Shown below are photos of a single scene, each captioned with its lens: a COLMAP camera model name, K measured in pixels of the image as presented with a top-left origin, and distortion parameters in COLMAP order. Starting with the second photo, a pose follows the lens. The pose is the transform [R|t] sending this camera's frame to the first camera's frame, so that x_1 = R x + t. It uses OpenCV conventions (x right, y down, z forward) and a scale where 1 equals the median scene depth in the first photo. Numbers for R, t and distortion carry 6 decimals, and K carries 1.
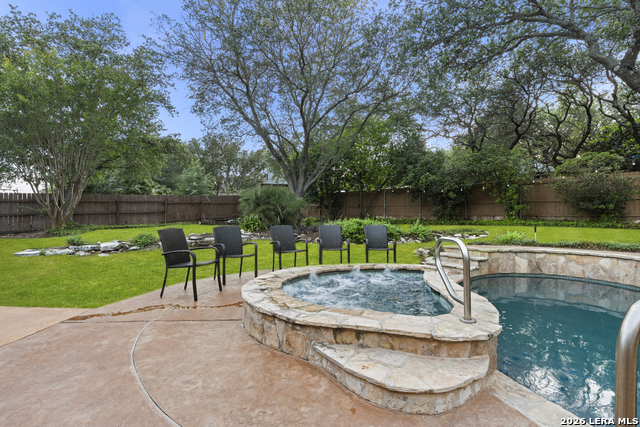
lens RADIAL K [[309.3, 0, 317.5], [0, 309.3, 216.3], [0, 0, 1]] dist [-0.004895, -0.001648]
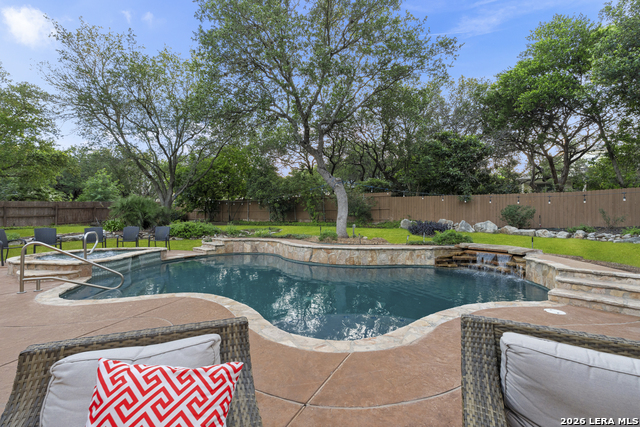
lens RADIAL K [[283.3, 0, 317.2], [0, 283.3, 214.7], [0, 0, 1]] dist [0.014206, 0.000077]
pose [[0.981183, 0.001885, 0.193071, 0.679171], [-0.000364, 0.999969, -0.007914, -0.022915], [-0.193080, 0.007695, 0.981153, -0.668693]]
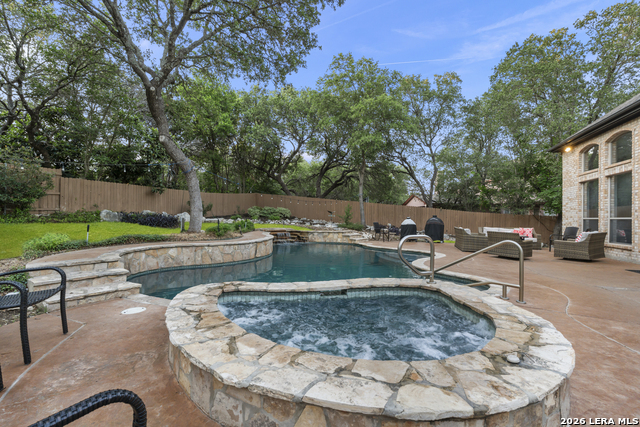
lens RADIAL K [[283.3, 0, 318.0], [0, 283.3, 211.5], [0, 0, 1]] dist [0.014206, 0.000077]
pose [[-0.330898, -0.001188, 0.943666, -0.249034], [-0.016420, 0.999855, -0.004499, -0.009946], [-0.943524, -0.016984, -0.330870, 0.683741]]
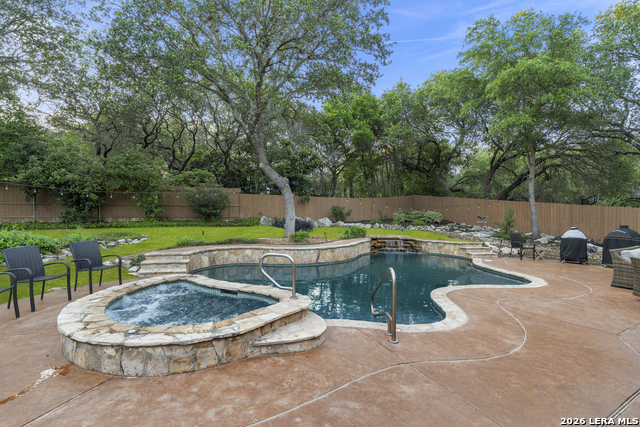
lens RADIAL K [[309.3, 0, 319.2], [0, 309.3, 213.3], [0, 0, 1]] dist [-0.004895, -0.001648]
pose [[0.333818, -0.006905, 0.942612, -0.398587], [-0.008909, 0.999905, 0.010479, -0.062524], [-0.942595, -0.011896, 0.333725, 0.081586]]
